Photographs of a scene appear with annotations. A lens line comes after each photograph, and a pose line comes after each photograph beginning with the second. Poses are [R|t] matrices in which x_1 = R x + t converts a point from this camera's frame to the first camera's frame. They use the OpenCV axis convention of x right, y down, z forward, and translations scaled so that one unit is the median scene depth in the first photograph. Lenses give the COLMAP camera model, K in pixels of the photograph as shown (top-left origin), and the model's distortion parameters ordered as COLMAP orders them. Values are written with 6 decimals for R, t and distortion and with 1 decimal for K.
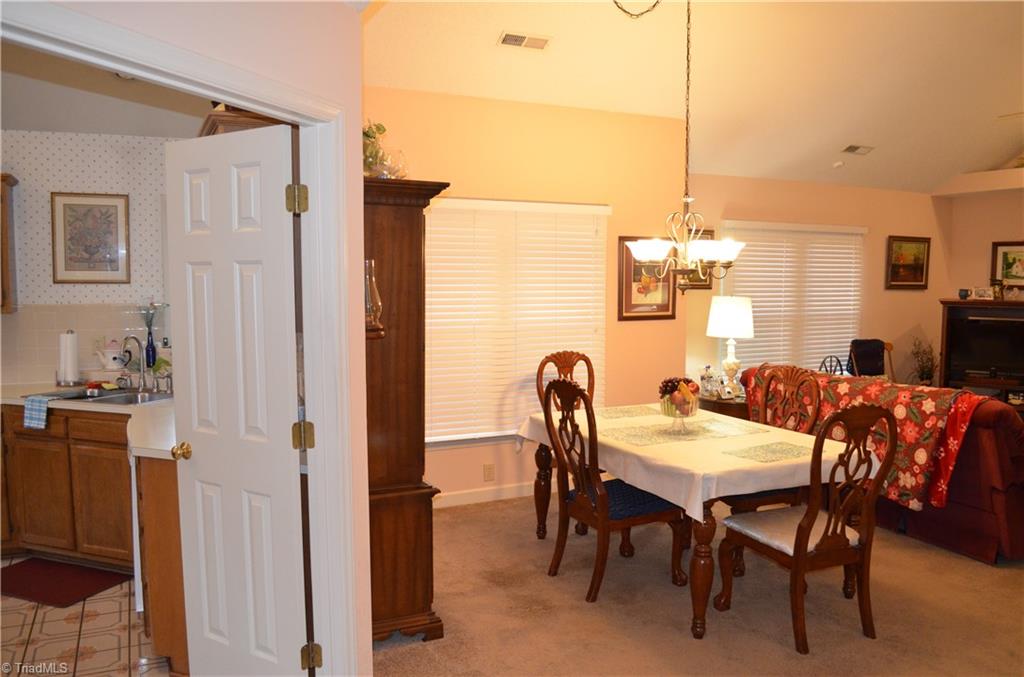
lens RADIAL K [[799.8, 0, 517.8], [0, 799.8, 343.5], [0, 0, 1]] dist [-0.084443, 0.010107]
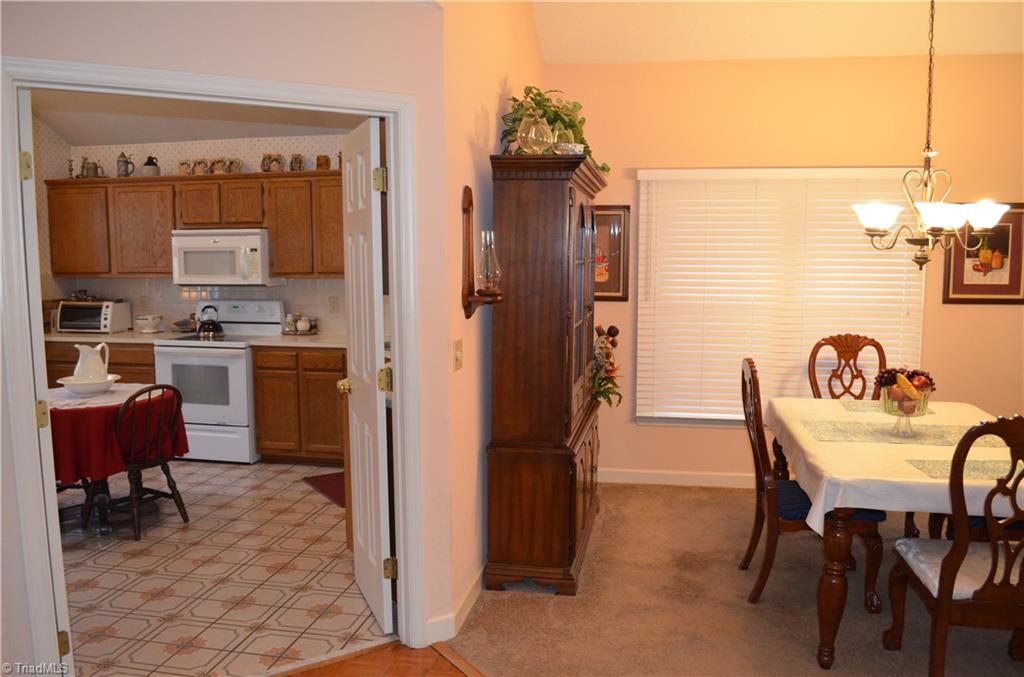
lens RADIAL K [[799.8, 0, 517.8], [0, 799.8, 343.5], [0, 0, 1]] dist [-0.084443, 0.010107]
pose [[0.803172, 0.063161, -0.592389, 0.377425], [-0.047989, 0.997992, 0.041343, 0.001865], [0.593811, -0.004777, 0.804590, 0.102300]]
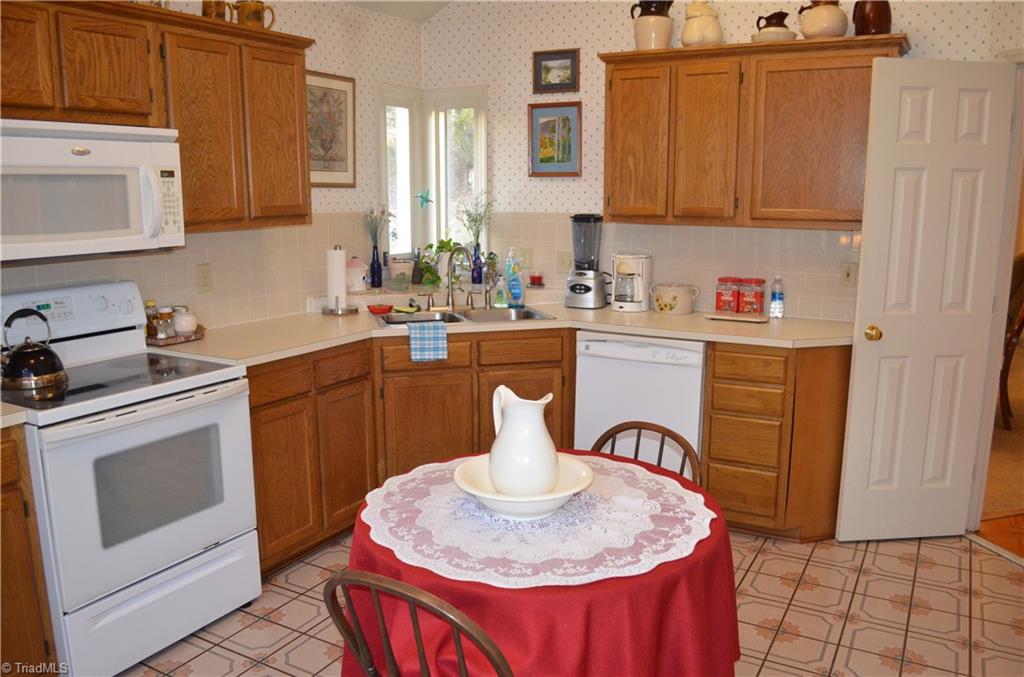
lens RADIAL K [[799.8, 0, 517.8], [0, 799.8, 343.5], [0, 0, 1]] dist [-0.084443, 0.010107]
pose [[0.817541, -0.107106, 0.565823, -1.083181], [0.043799, 0.991271, 0.124356, -0.012455], [-0.574203, -0.076884, 0.815095, 0.255531]]
